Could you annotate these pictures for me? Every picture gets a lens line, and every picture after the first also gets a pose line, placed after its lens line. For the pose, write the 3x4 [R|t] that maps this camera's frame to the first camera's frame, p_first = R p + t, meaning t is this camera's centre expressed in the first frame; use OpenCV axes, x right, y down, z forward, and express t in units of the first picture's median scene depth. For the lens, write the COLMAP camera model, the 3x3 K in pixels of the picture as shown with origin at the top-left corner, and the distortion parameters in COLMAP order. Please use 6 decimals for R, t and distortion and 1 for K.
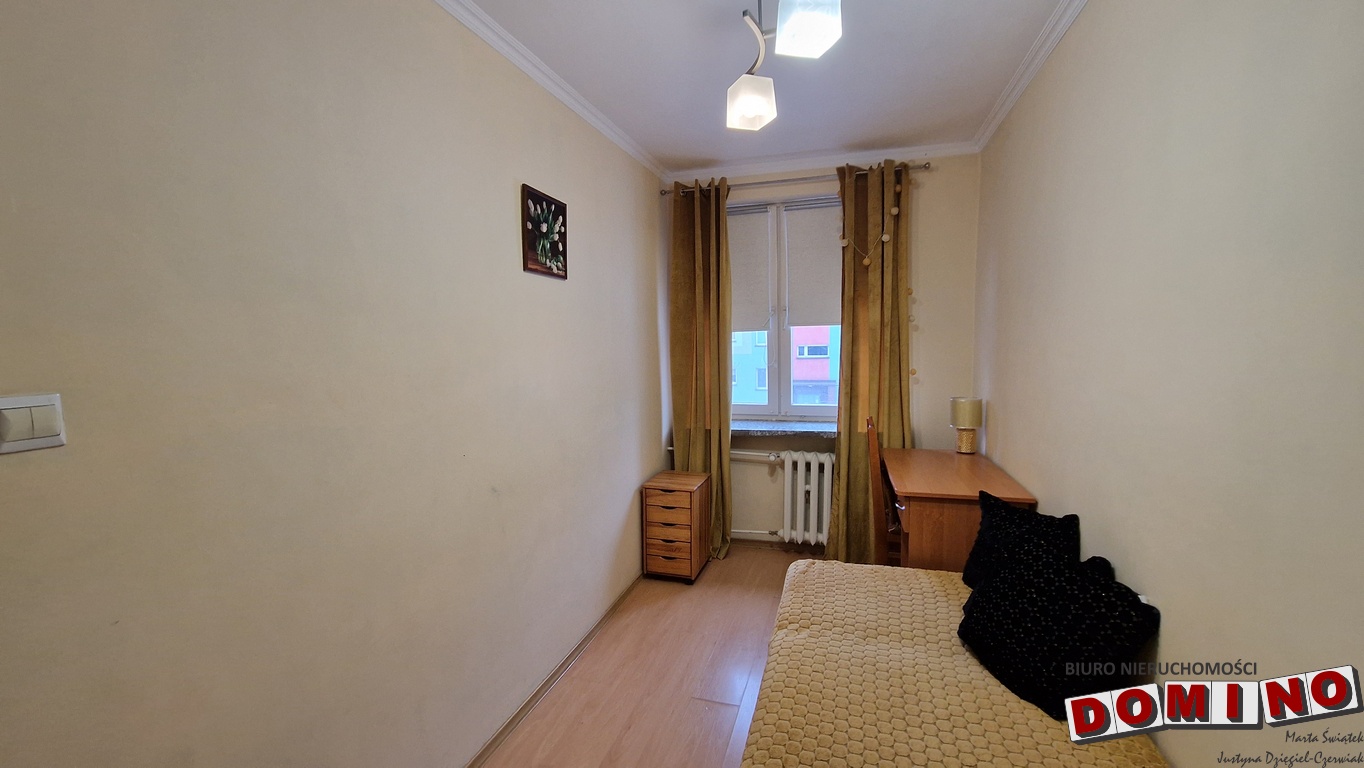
lens RADIAL K [[551.3, 0, 676.5], [0, 551.3, 388.7], [0, 0, 1]] dist [0.007232, -0.007332]
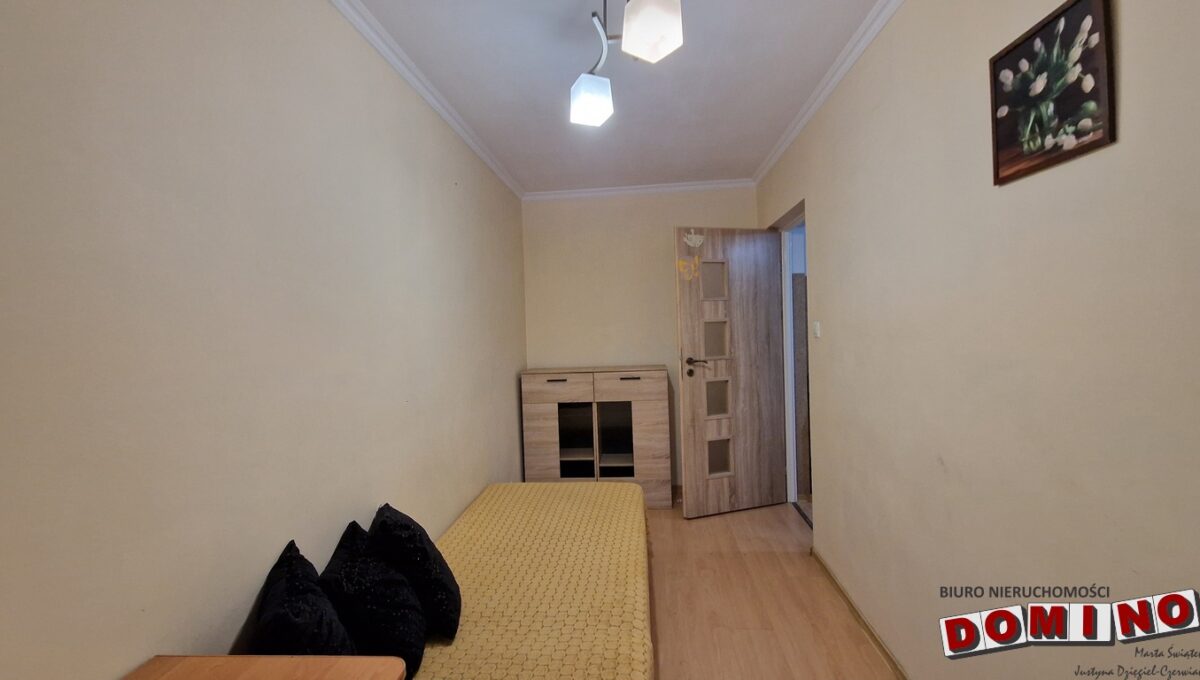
lens RADIAL K [[489.5, 0, 594.9], [0, 489.5, 343.2], [0, 0, 1]] dist [0.008917, -0.010220]
pose [[-0.976862, 0.062456, -0.204550, 0.300666], [0.037672, 0.991705, 0.122892, -0.101288], [0.210529, 0.112342, -0.971111, 1.325540]]
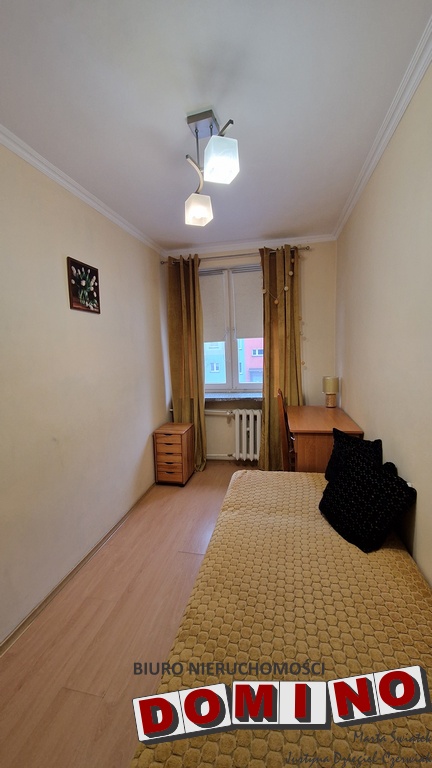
lens RADIAL K [[310.8, 0, 212.7], [0, 310.8, 380.5], [0, 0, 1]] dist [0.007647, -0.009911]
pose [[0.996384, -0.027980, 0.080229, 0.065067], [0.026388, 0.999435, 0.020840, -0.002953], [-0.080766, -0.018647, 0.996559, 0.012559]]
